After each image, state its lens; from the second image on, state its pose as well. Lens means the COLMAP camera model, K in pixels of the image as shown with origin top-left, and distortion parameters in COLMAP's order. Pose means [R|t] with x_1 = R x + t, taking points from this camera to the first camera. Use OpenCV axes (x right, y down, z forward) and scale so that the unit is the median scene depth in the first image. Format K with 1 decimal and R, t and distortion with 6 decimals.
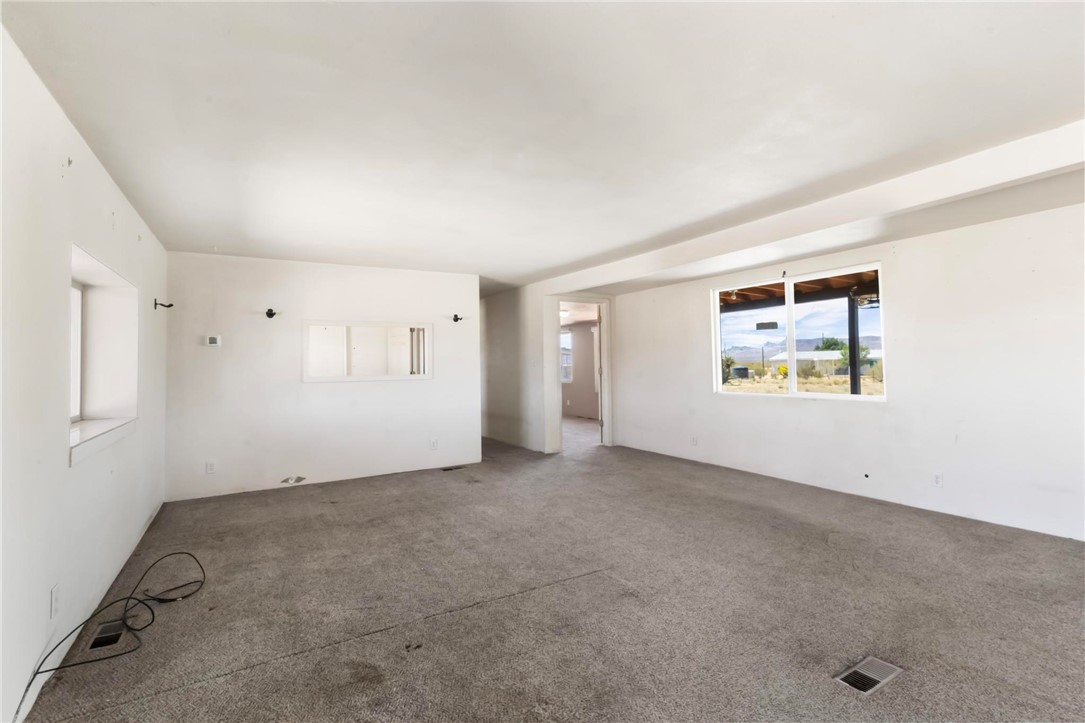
lens RADIAL K [[498.9, 0, 543.6], [0, 498.9, 356.4], [0, 0, 1]] dist [0.000279, 0.000645]
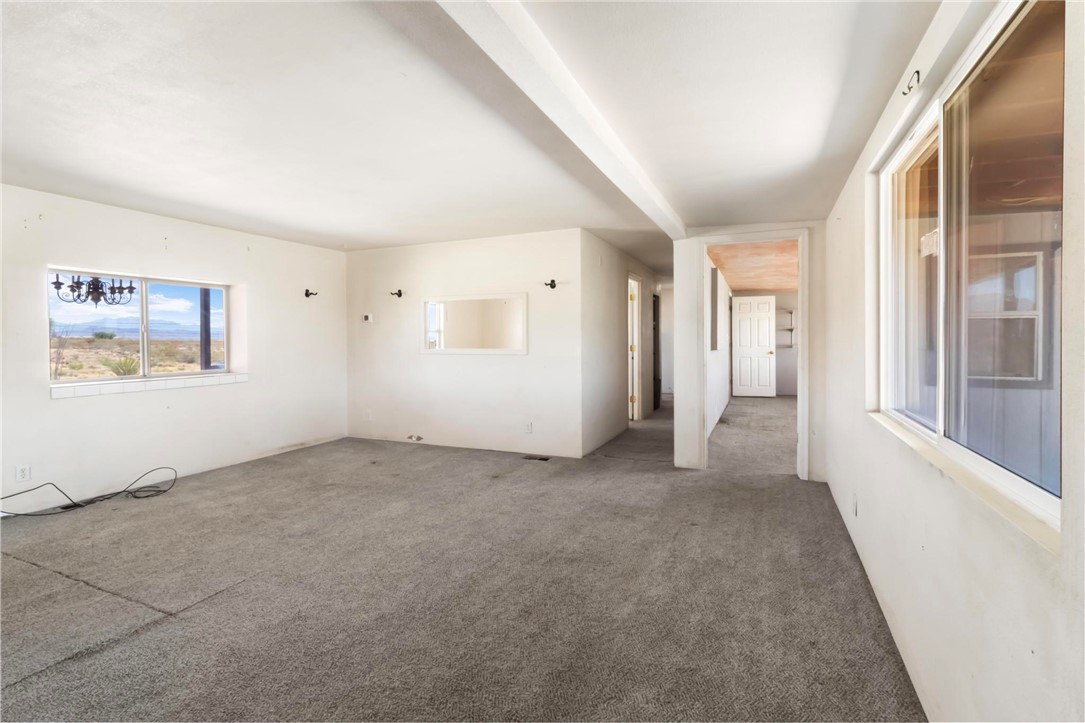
lens RADIAL K [[498.9, 0, 546.7], [0, 498.9, 340.0], [0, 0, 1]] dist [0.000279, 0.000645]
pose [[0.597003, 0.018503, -0.802025, 0.640151], [0.007385, 0.999565, 0.028558, -0.008990], [0.802205, -0.022972, 0.596607, 0.601884]]
